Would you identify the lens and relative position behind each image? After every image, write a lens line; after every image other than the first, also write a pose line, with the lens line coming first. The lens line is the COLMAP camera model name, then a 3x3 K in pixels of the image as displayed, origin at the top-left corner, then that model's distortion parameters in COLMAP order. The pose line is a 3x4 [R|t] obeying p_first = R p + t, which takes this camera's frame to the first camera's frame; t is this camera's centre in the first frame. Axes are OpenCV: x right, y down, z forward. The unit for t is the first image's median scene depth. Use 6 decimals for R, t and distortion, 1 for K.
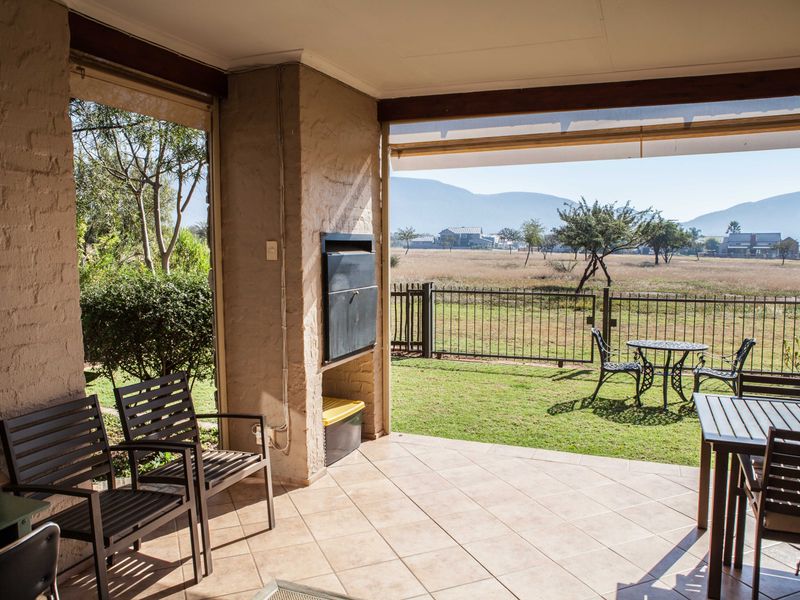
lens RADIAL K [[614.0, 0, 400.0], [0, 614.0, 300.0], [0, 0, 1]] dist [-0.113210, 0.088110]
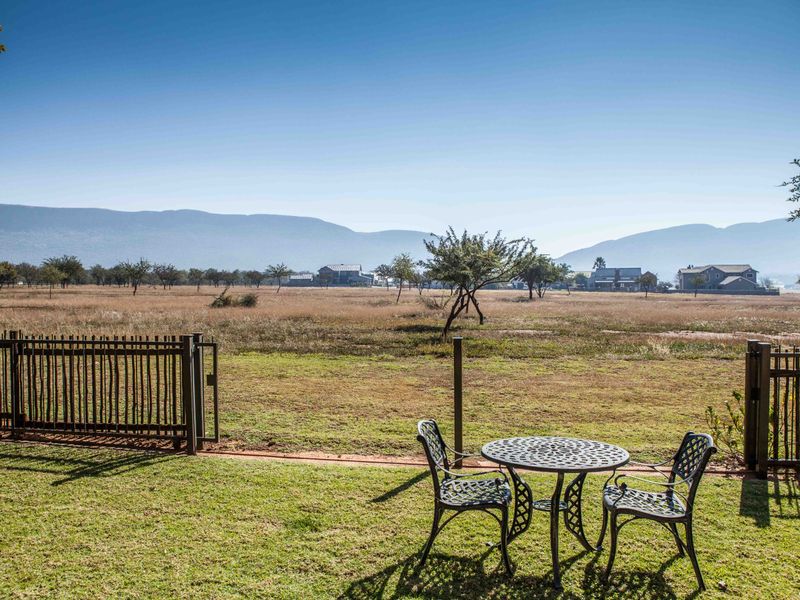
lens RADIAL K [[614.0, 0, 400.0], [0, 614.0, 300.0], [0, 0, 1]] dist [-0.113210, 0.088110]
pose [[0.981764, -0.012310, 0.189704, 0.047244], [0.023885, 0.997981, -0.058852, -0.007269], [-0.188597, 0.062310, 0.980076, 0.111307]]
